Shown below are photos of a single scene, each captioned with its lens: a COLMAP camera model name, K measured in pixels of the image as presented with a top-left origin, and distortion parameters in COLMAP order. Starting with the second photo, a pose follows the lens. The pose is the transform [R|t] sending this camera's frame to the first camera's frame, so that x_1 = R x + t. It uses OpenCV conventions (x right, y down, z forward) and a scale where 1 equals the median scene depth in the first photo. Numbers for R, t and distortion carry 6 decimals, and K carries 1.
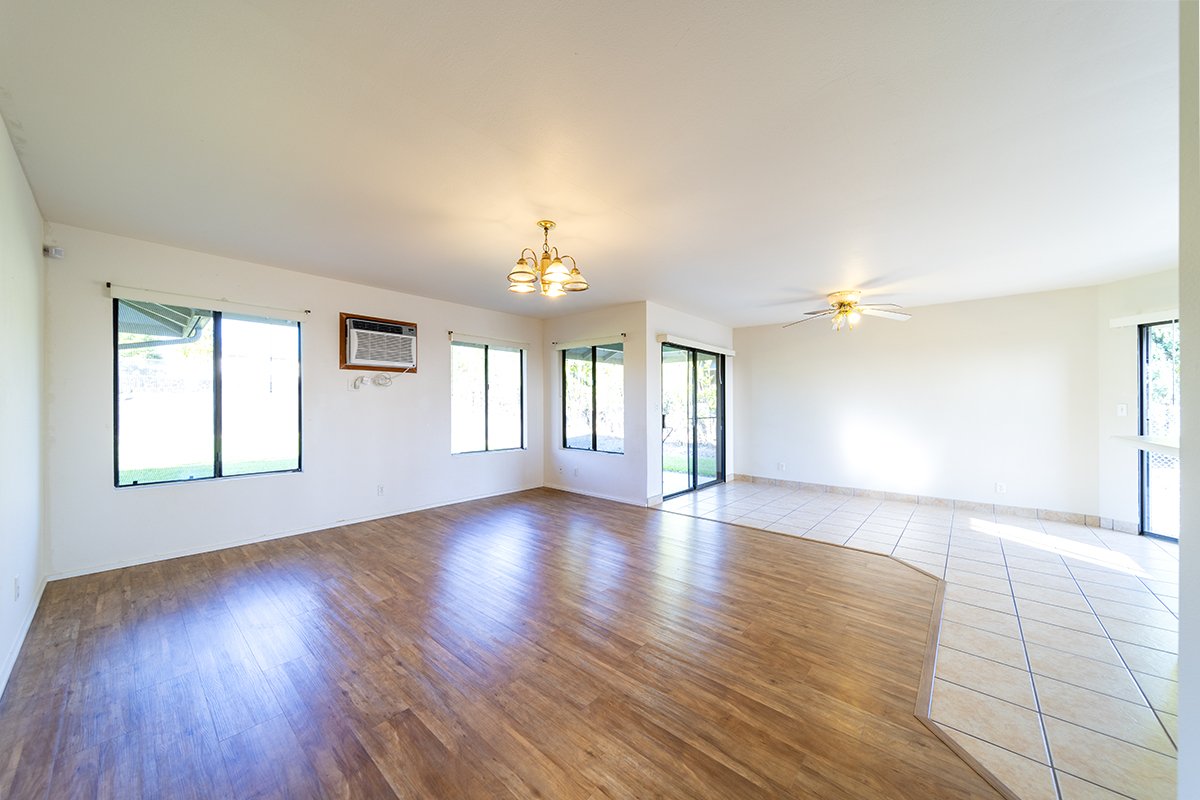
lens RADIAL K [[419.8, 0, 595.0], [0, 419.8, 398.5], [0, 0, 1]] dist [-0.000269, -0.000048]
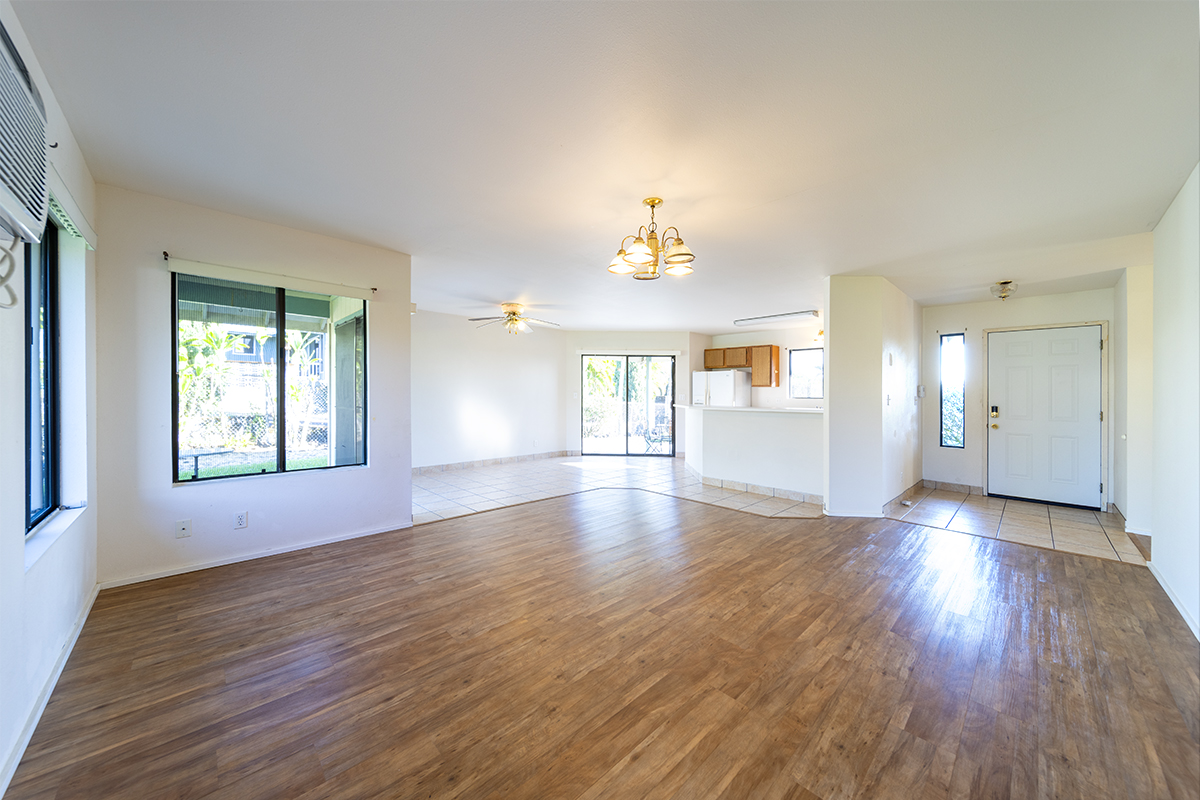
lens RADIAL K [[419.8, 0, 590.7], [0, 419.8, 400.3], [0, 0, 1]] dist [-0.000269, -0.000048]
pose [[0.089154, -0.019171, 0.995833, -0.655824], [-0.022621, 0.999518, 0.021267, 0.005162], [-0.995761, -0.024423, 0.088677, 0.661636]]
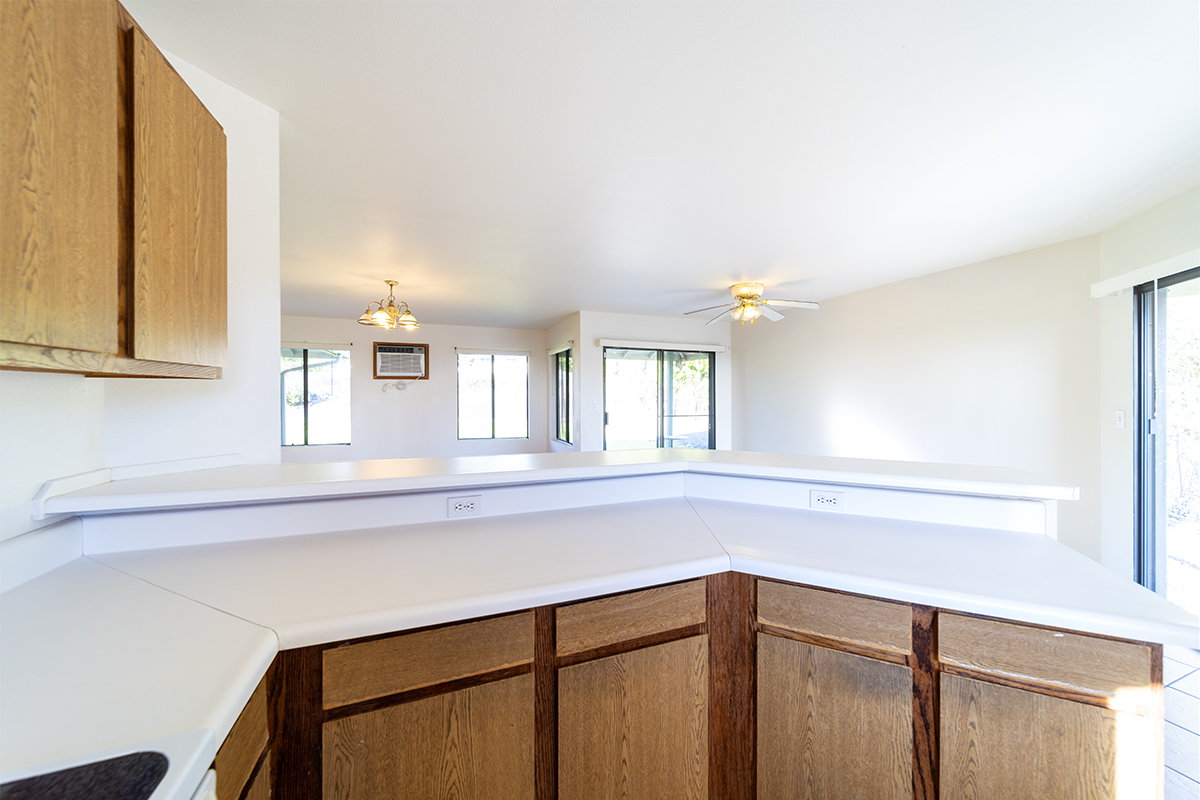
lens RADIAL K [[419.8, 0, 597.0], [0, 419.8, 393.6], [0, 0, 1]] dist [-0.000269, -0.000048]
pose [[0.885737, 0.000518, -0.464186, 0.740258], [0.005386, 0.999921, 0.011393, -0.027938], [0.464155, -0.012591, 0.885664, 0.028086]]
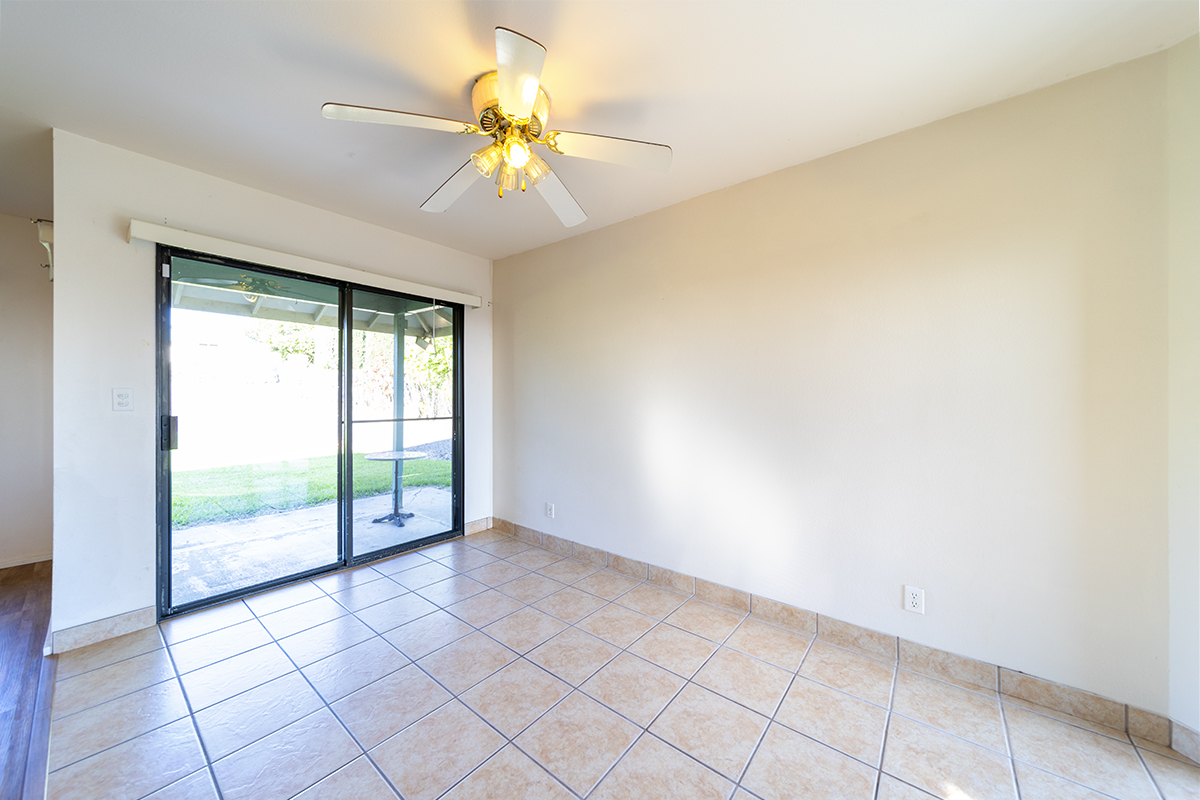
lens RADIAL K [[419.8, 0, 605.0], [0, 419.8, 397.8], [0, 0, 1]] dist [-0.000269, -0.000048]
pose [[0.998579, -0.004331, 0.053109, 0.665130], [0.003211, 0.999771, 0.021151, 0.009336], [-0.053189, -0.020950, 0.998365, 0.632108]]
